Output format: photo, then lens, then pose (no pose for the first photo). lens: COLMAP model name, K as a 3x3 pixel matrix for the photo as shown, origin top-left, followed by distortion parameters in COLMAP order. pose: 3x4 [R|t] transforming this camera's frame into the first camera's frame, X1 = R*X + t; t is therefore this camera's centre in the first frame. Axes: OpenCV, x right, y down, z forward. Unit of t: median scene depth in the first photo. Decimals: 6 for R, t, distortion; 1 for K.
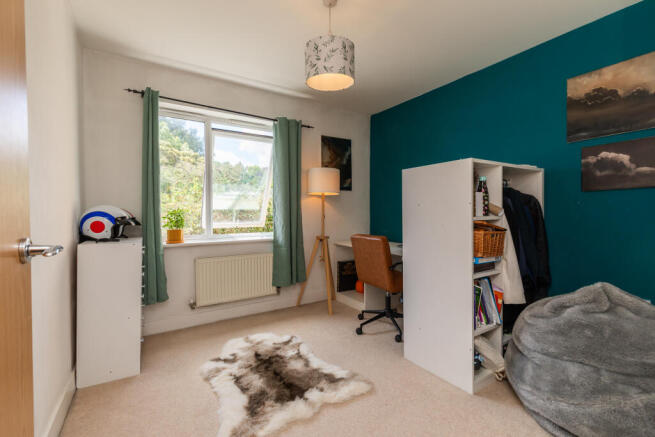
lens RADIAL K [[292.6, 0, 326.9], [0, 292.6, 204.1], [0, 0, 1]] dist [0.008987, -0.001886]
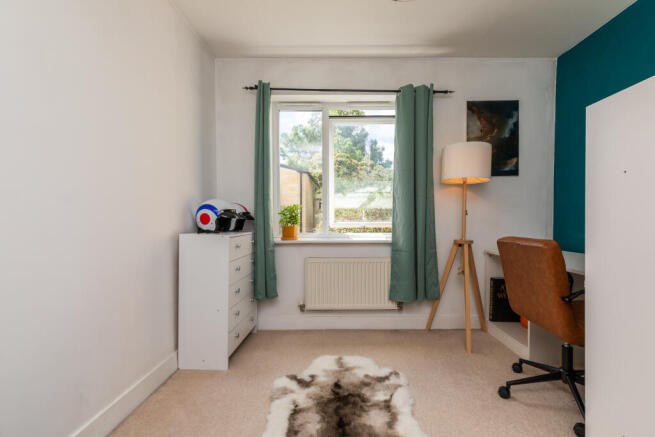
lens RADIAL K [[300.9, 0, 330.8], [0, 300.9, 218.4], [0, 0, 1]] dist [0.008030, -0.000701]
pose [[0.844250, -0.000016, -0.535949, 0.124551], [0.014580, 0.999631, 0.022937, 0.041299], [0.535751, -0.027179, 0.843939, 0.241342]]
